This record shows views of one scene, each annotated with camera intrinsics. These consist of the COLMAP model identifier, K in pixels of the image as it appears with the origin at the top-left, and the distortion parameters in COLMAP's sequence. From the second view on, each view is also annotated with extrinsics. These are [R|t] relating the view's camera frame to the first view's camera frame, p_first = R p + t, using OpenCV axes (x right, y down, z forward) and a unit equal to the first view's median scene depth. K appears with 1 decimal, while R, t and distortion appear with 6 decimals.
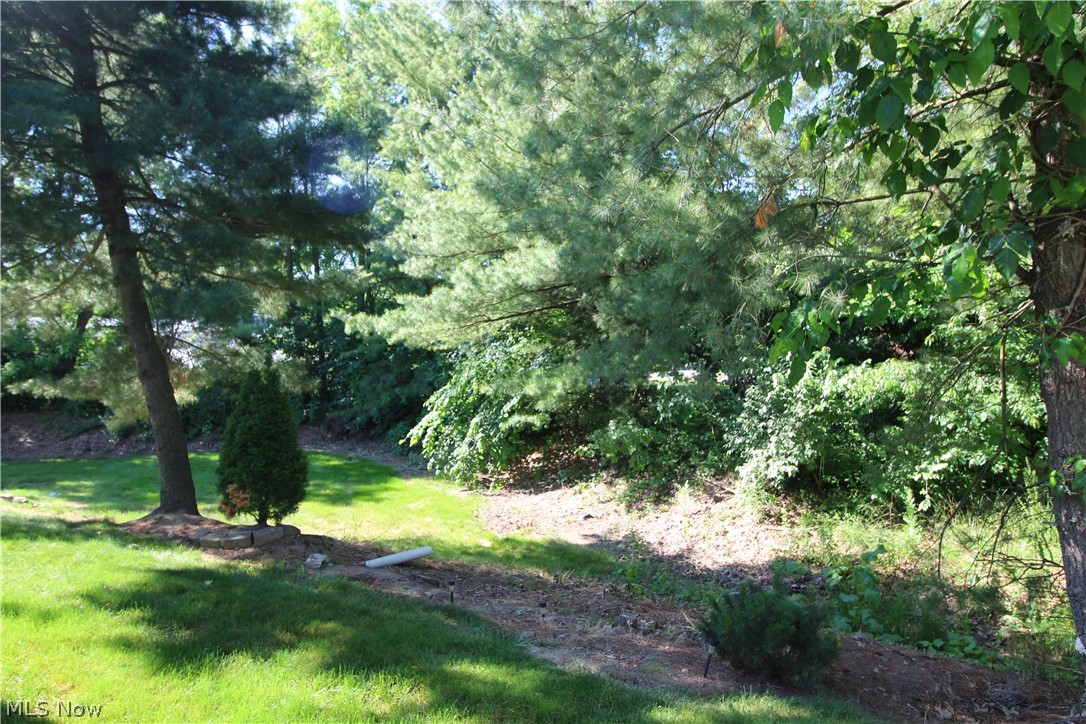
lens RADIAL K [[741.0, 0, 544.2], [0, 741.0, 344.5], [0, 0, 1]] dist [-0.023175, 0.000888]
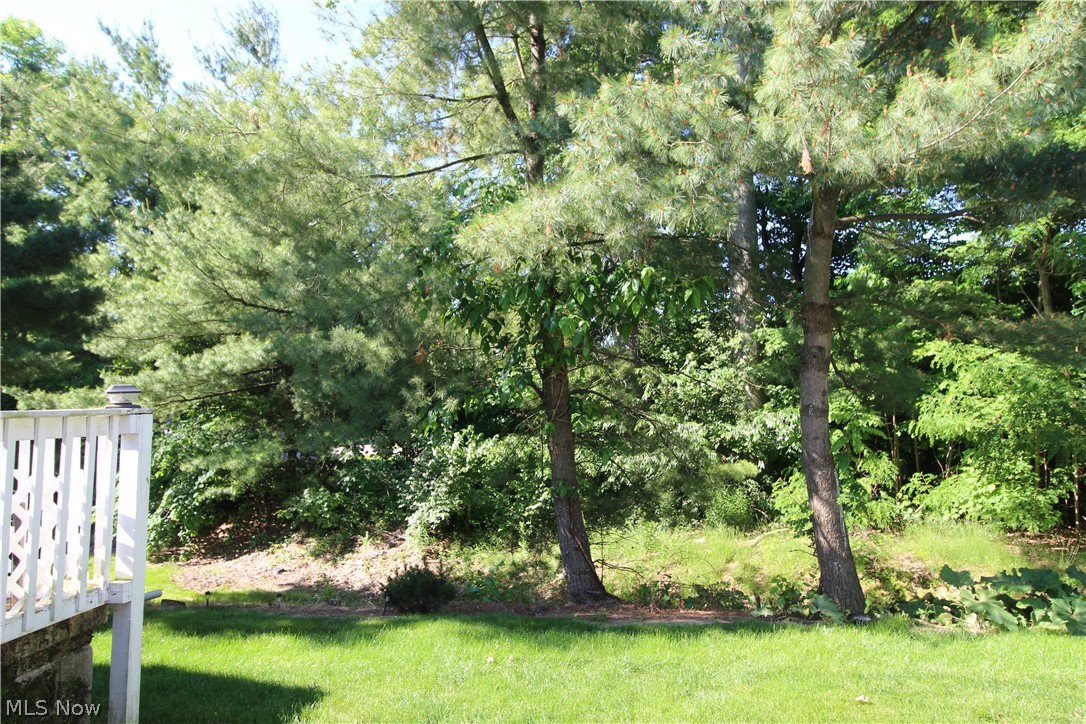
lens RADIAL K [[741.0, 0, 544.2], [0, 741.0, 344.5], [0, 0, 1]] dist [-0.023175, 0.000888]
pose [[0.909631, 0.040069, 0.413480, -0.060024], [0.001580, 0.994996, -0.099899, -0.007001], [-0.415414, 0.091525, 0.905016, -0.260864]]
